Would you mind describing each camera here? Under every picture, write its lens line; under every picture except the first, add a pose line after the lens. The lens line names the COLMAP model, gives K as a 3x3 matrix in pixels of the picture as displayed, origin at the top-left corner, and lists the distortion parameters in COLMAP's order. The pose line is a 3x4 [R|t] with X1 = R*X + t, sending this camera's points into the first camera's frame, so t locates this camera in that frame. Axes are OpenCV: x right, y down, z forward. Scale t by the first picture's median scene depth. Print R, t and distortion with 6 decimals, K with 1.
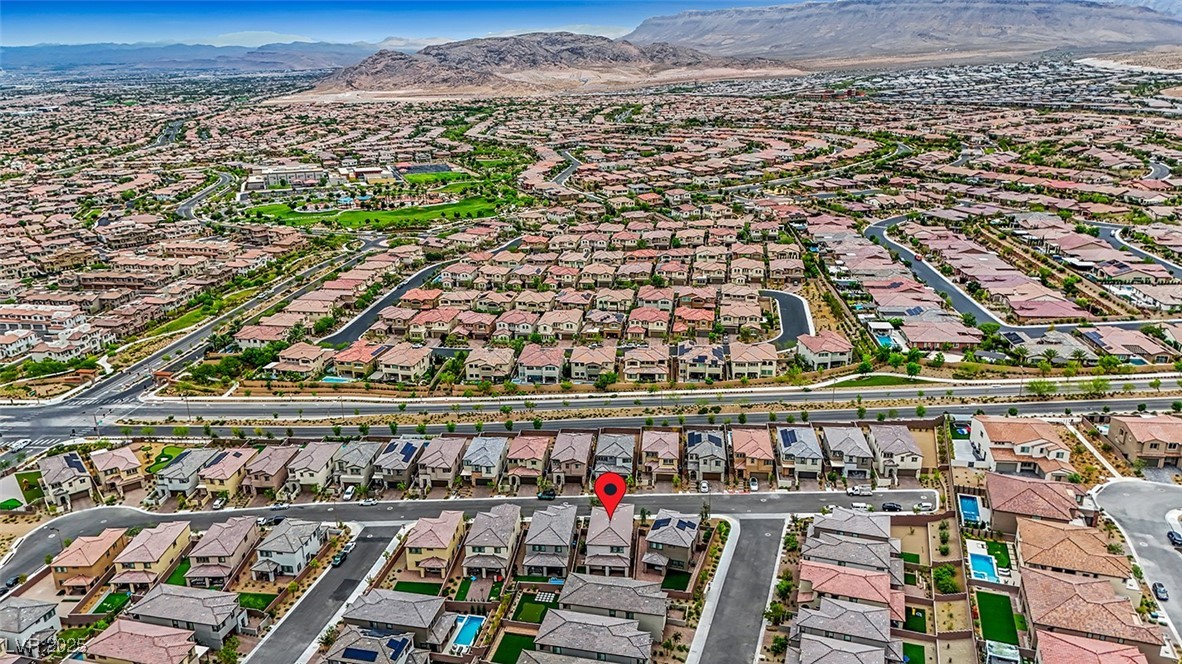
lens RADIAL K [[870.9, 0, 593.8], [0, 870.9, 330.2], [0, 0, 1]] dist [0.064248, -0.058195]
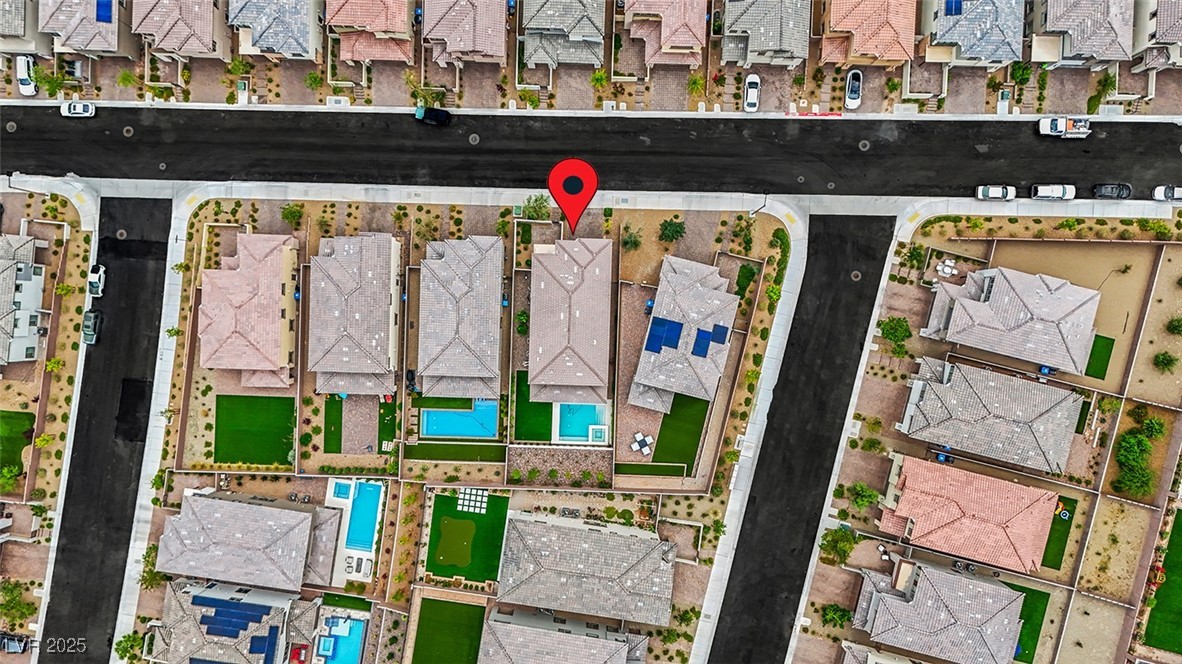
lens RADIAL K [[870.9, 0, 593.8], [0, 870.9, 330.2], [0, 0, 1]] dist [0.064248, -0.058195]
pose [[0.997891, -0.064713, 0.005052, 0.032006], [0.014799, 0.302596, 0.953004, -0.293273], [-0.063201, -0.950919, 0.302916, 0.850949]]
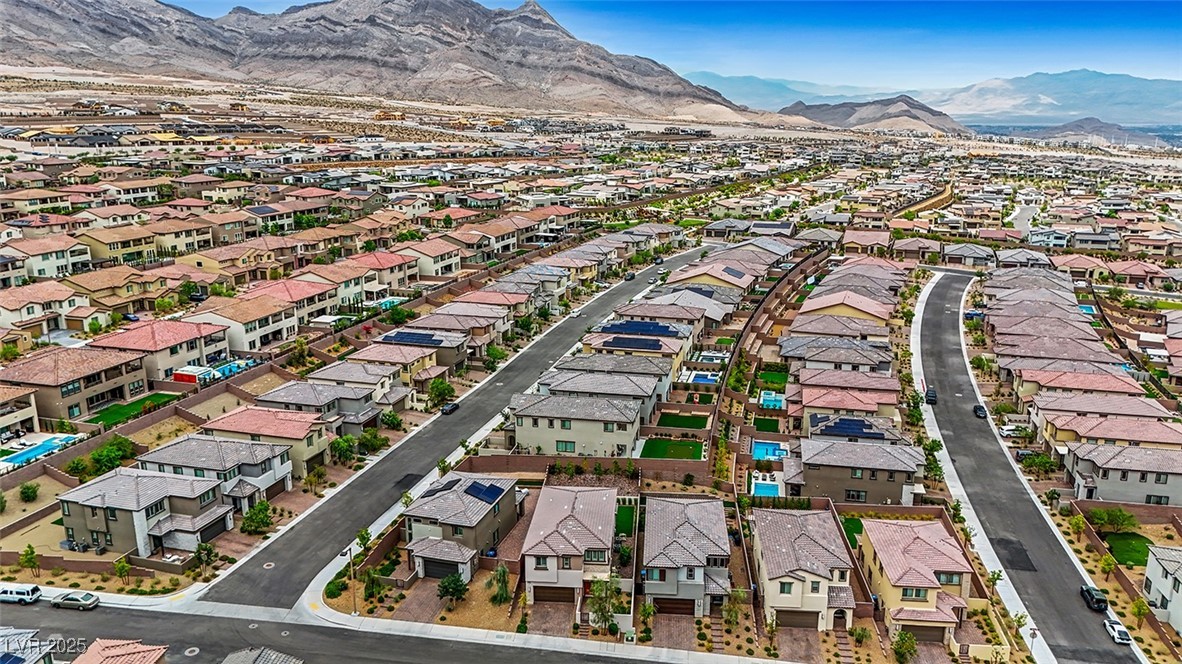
lens RADIAL K [[870.9, 0, 593.8], [0, 870.9, 330.2], [0, 0, 1]] dist [0.064248, -0.058195]
pose [[-0.999794, 0.015718, -0.012856, 0.013029], [0.006224, 0.839867, 0.542757, -0.170065], [0.019328, 0.542565, -0.839792, 1.427806]]
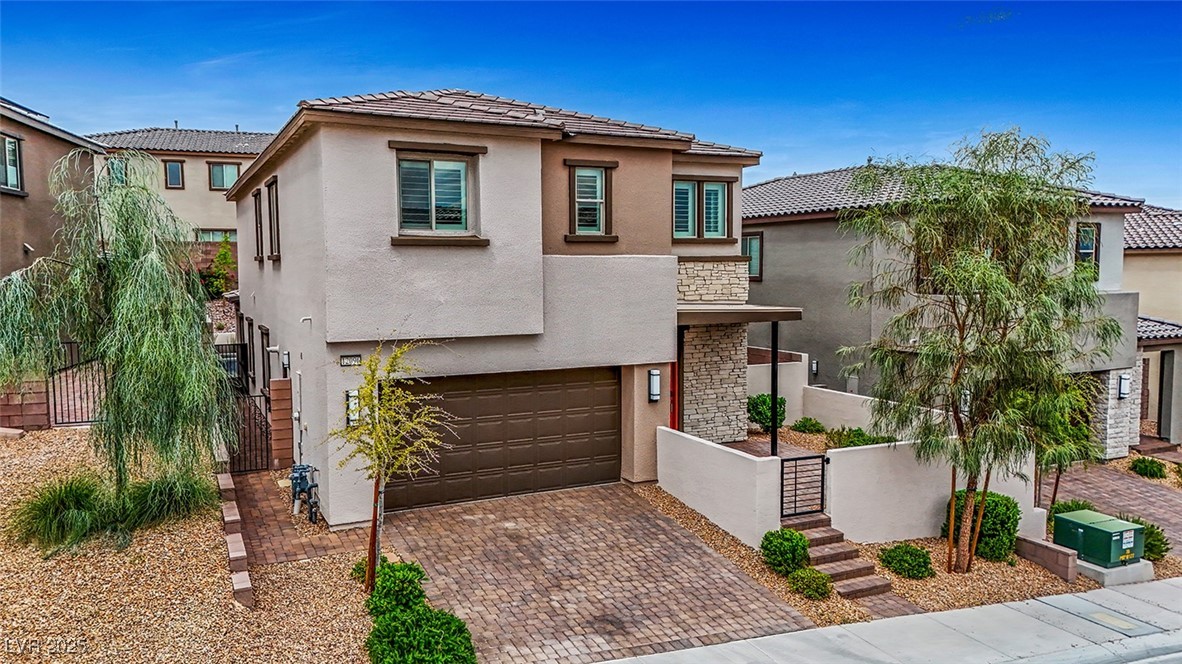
lens RADIAL K [[870.9, 0, 593.8], [0, 870.9, 330.2], [0, 0, 1]] dist [0.064248, -0.058195]
pose [[-0.853812, 0.053205, -0.517855, 0.067030], [-0.153925, 0.924483, 0.348767, 0.203154], [0.497304, 0.377492, -0.781146, 1.140825]]
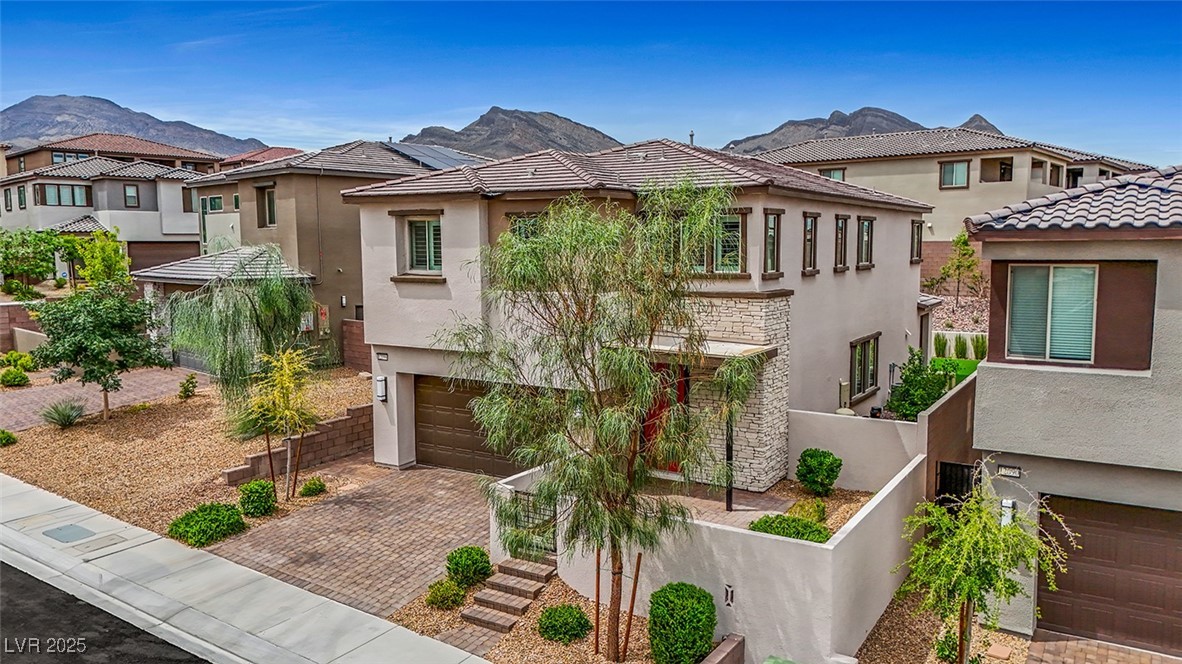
lens RADIAL K [[870.9, 0, 593.8], [0, 870.9, 330.2], [0, 0, 1]] dist [0.064248, -0.058195]
pose [[-0.897229, -0.030133, 0.440537, -0.024481], [0.154110, 0.913567, 0.376359, 0.193843], [-0.413801, 0.405571, -0.815034, 1.151800]]
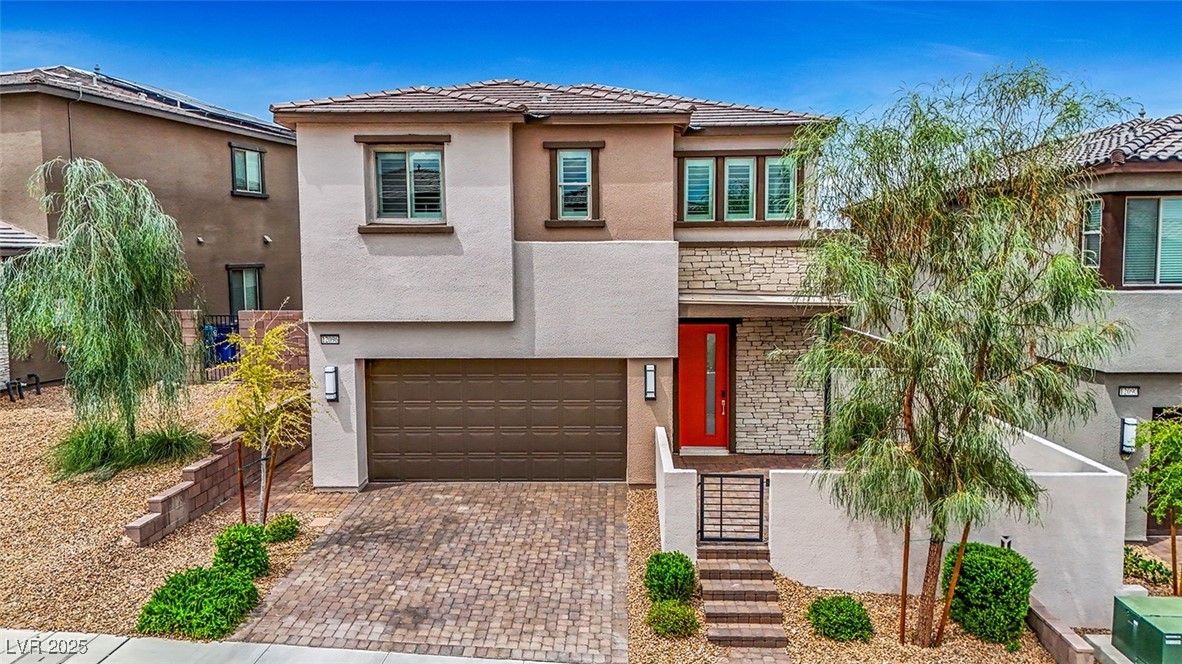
lens RADIAL K [[870.9, 0, 593.8], [0, 870.9, 330.2], [0, 0, 1]] dist [0.064248, -0.058195]
pose [[-0.997705, 0.022498, -0.063857, 0.028168], [-0.004950, 0.916413, 0.400203, 0.201208], [0.067523, 0.399601, -0.914199, 1.149002]]
